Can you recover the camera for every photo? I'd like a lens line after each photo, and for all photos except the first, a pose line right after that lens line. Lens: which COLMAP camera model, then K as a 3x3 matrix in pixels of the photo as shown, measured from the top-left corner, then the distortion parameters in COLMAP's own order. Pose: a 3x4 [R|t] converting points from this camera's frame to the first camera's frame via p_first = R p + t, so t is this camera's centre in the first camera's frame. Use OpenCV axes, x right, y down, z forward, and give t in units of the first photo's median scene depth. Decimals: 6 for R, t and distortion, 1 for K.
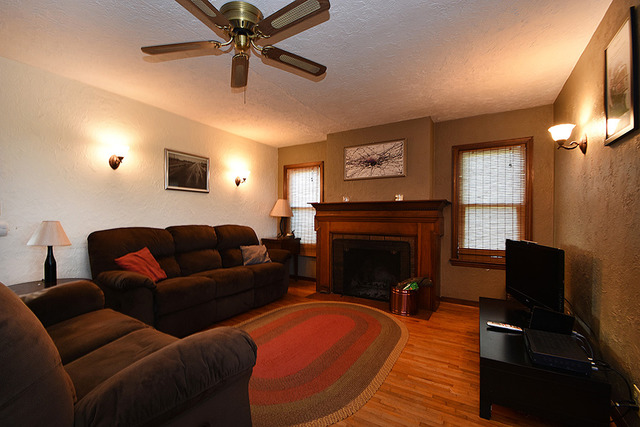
lens RADIAL K [[283.5, 0, 318.3], [0, 283.5, 213.6], [0, 0, 1]] dist [0.024368, -0.001044]
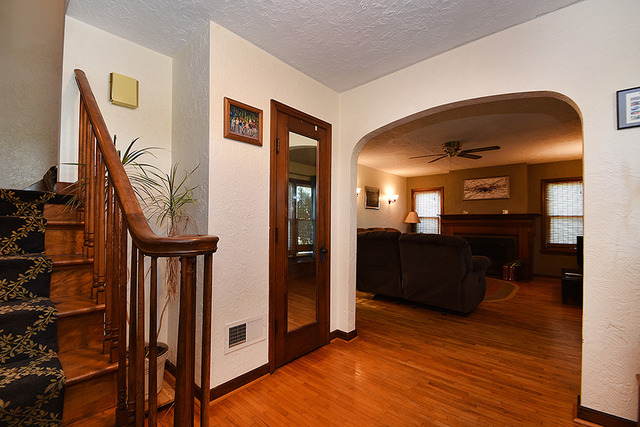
lens RADIAL K [[283.5, 0, 322.0], [0, 283.5, 218.0], [0, 0, 1]] dist [0.024368, -0.001044]
pose [[0.990988, -0.003534, -0.133902, -0.528349], [0.002944, 0.999985, -0.004597, -0.015889], [0.133916, 0.004162, 0.990984, -0.756639]]
